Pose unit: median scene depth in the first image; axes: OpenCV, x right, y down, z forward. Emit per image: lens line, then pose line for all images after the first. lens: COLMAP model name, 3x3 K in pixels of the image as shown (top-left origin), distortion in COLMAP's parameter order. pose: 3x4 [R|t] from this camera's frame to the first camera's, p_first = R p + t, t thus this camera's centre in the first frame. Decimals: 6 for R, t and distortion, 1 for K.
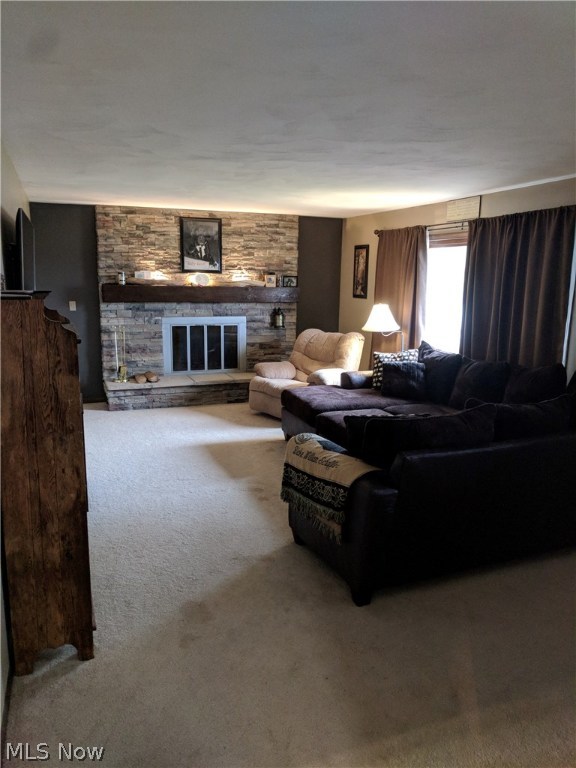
lens RADIAL K [[590.8, 0, 294.1], [0, 590.8, 399.0], [0, 0, 1]] dist [-0.004032, 0.012281]
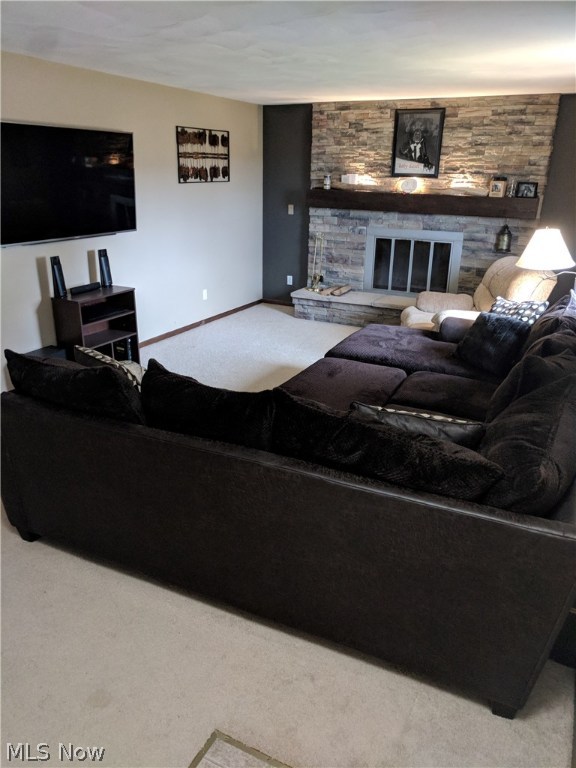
lens RADIAL K [[590.8, 0, 266.9], [0, 590.8, 394.6], [0, 0, 1]] dist [-0.004032, 0.012281]
pose [[0.653196, 0.269805, -0.707488, 0.394809], [-0.163855, 0.962589, 0.215809, -0.060219], [0.739247, -0.025040, 0.672969, 0.259795]]
